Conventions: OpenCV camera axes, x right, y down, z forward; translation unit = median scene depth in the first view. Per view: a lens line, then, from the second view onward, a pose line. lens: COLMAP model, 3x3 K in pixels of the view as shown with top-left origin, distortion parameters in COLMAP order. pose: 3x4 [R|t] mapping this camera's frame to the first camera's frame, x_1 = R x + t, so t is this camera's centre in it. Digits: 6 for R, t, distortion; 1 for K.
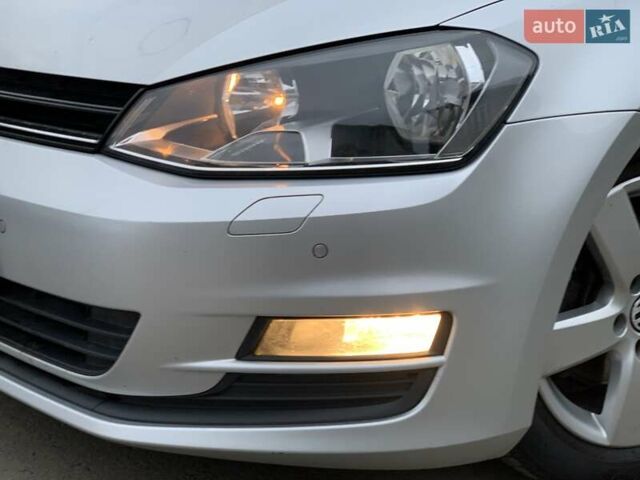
lens RADIAL K [[912.1, 0, 320.0], [0, 912.1, 240.0], [0, 0, 1]] dist [0.103115, -0.070444]
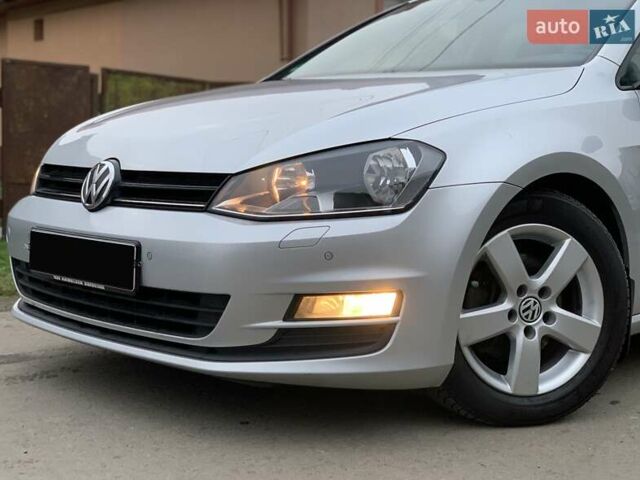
lens RADIAL K [[982.1, 0, 320.0], [0, 982.1, 240.0], [0, 0, 1]] dist [0.118834, -0.170905]
pose [[0.999661, -0.023598, -0.010968, 0.004628], [0.021523, 0.986688, -0.161195, 0.280027], [0.014626, 0.160905, 0.986862, -0.906854]]
